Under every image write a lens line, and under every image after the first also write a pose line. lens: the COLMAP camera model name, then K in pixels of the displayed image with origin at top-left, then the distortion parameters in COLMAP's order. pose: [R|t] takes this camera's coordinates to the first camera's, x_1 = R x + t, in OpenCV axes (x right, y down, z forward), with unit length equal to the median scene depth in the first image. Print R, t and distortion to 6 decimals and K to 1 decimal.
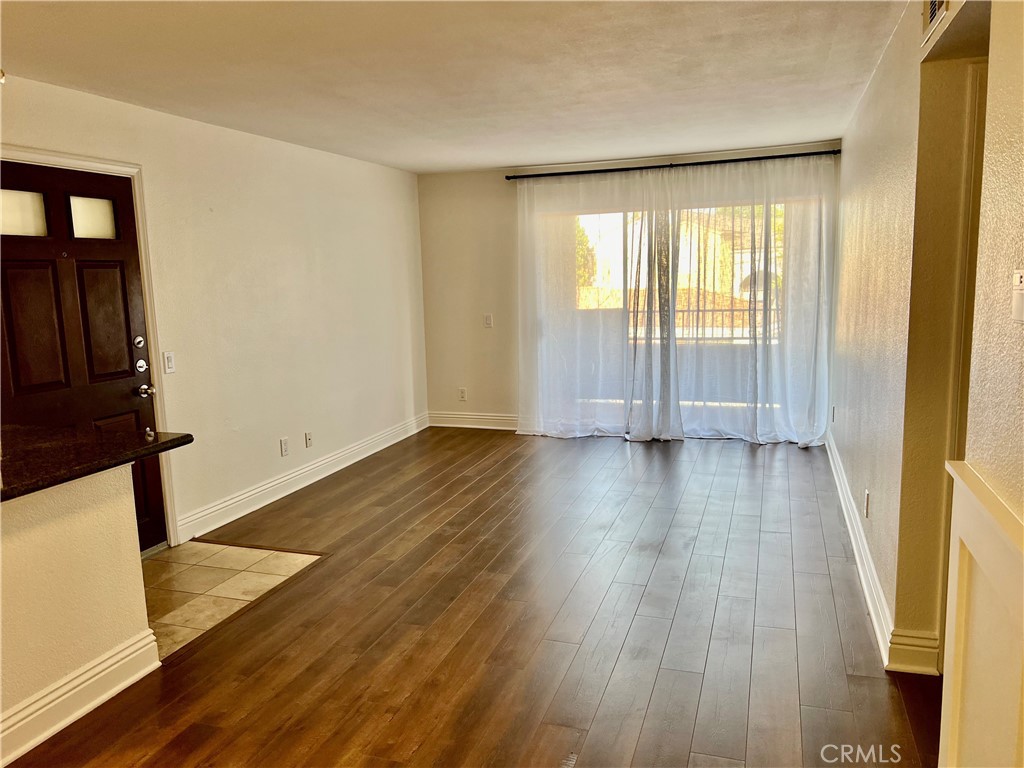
lens RADIAL K [[764.0, 0, 512.0], [0, 764.0, 384.0], [0, 0, 1]] dist [0.002869, -0.001852]
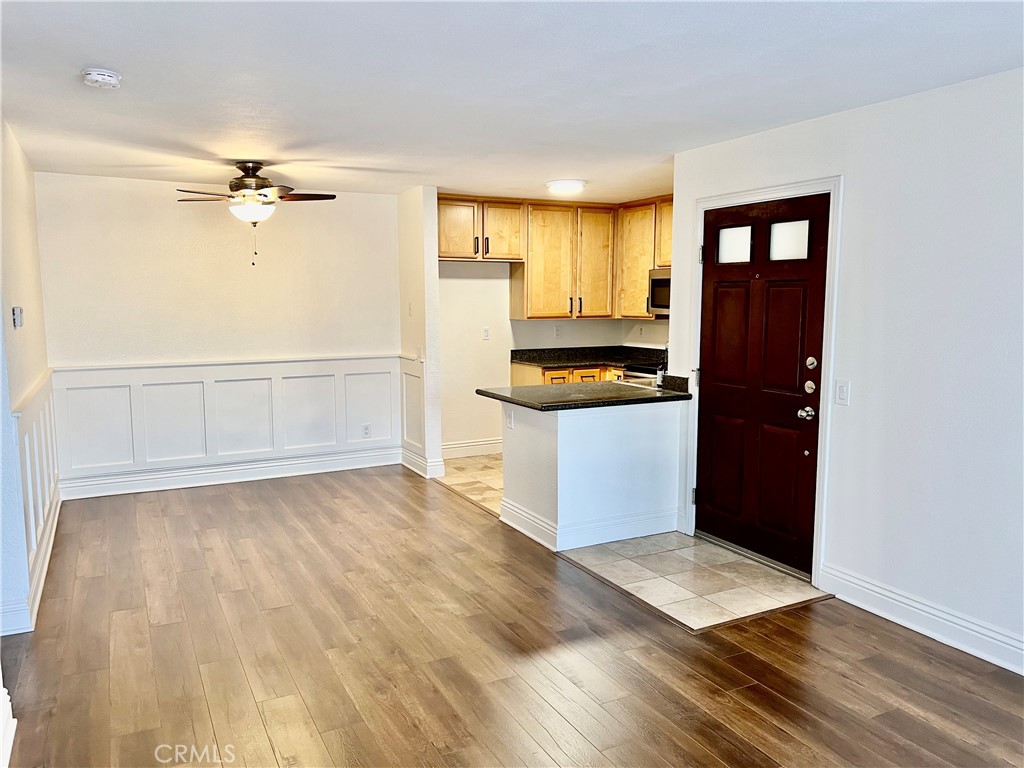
lens RADIAL K [[764.0, 0, 512.0], [0, 764.0, 384.0], [0, 0, 1]] dist [0.002869, -0.001852]
pose [[-0.687712, 0.111225, -0.717413, 0.526635], [-0.090984, 0.967198, 0.237169, -0.248012], [0.720260, 0.228377, -0.655034, 1.508449]]
